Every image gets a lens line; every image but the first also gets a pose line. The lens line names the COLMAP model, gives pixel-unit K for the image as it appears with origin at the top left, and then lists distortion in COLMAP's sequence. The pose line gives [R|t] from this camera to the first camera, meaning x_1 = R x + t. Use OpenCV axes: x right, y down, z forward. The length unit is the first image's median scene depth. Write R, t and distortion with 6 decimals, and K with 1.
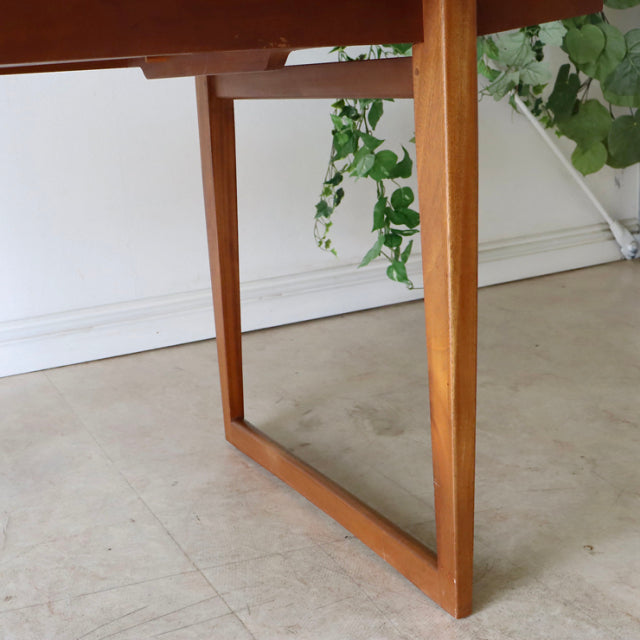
lens RADIAL K [[913.4, 0, 316.4], [0, 913.4, 326.1], [0, 0, 1]] dist [-0.102468, 0.000000]
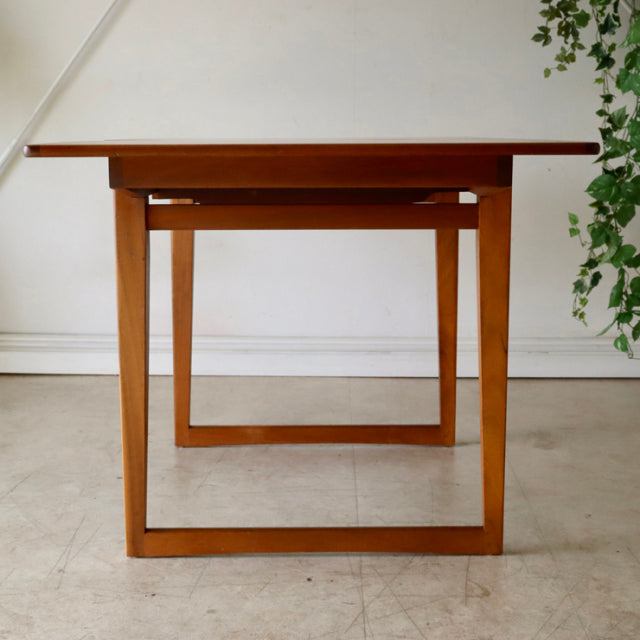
lens RADIAL K [[1134.7, 0, 316.7], [0, 1134.7, 324.0], [0, 0, 1]] dist [-0.002445, 0.000000]
pose [[0.878162, 0.134046, -0.459199, 0.416426], [-0.173476, 0.983830, -0.044559, 0.052942], [0.445801, 0.118790, 0.887215, -0.527859]]
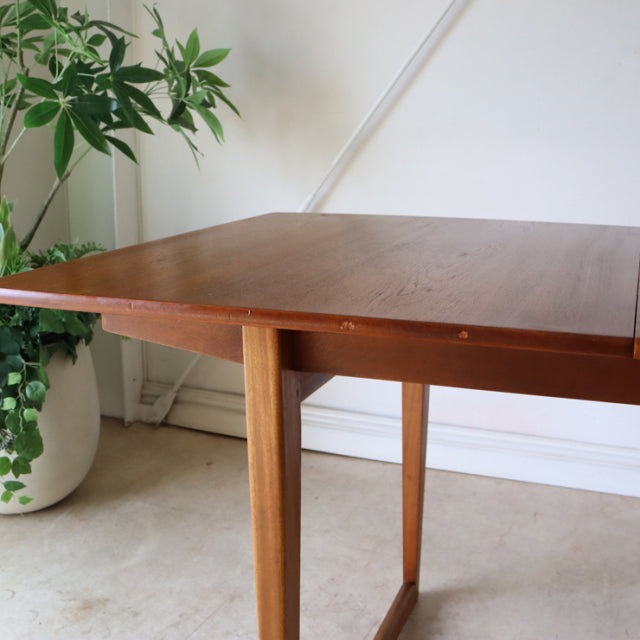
lens RADIAL K [[850.0, 0, 335.3], [0, 850.0, 313.4], [0, 0, 1]] dist [-0.107282, 0.000000]
pose [[0.656065, 0.217615, -0.722650, 0.089979], [-0.238593, 0.968223, 0.074956, -0.143827], [0.715997, 0.123243, 0.687138, -0.013801]]
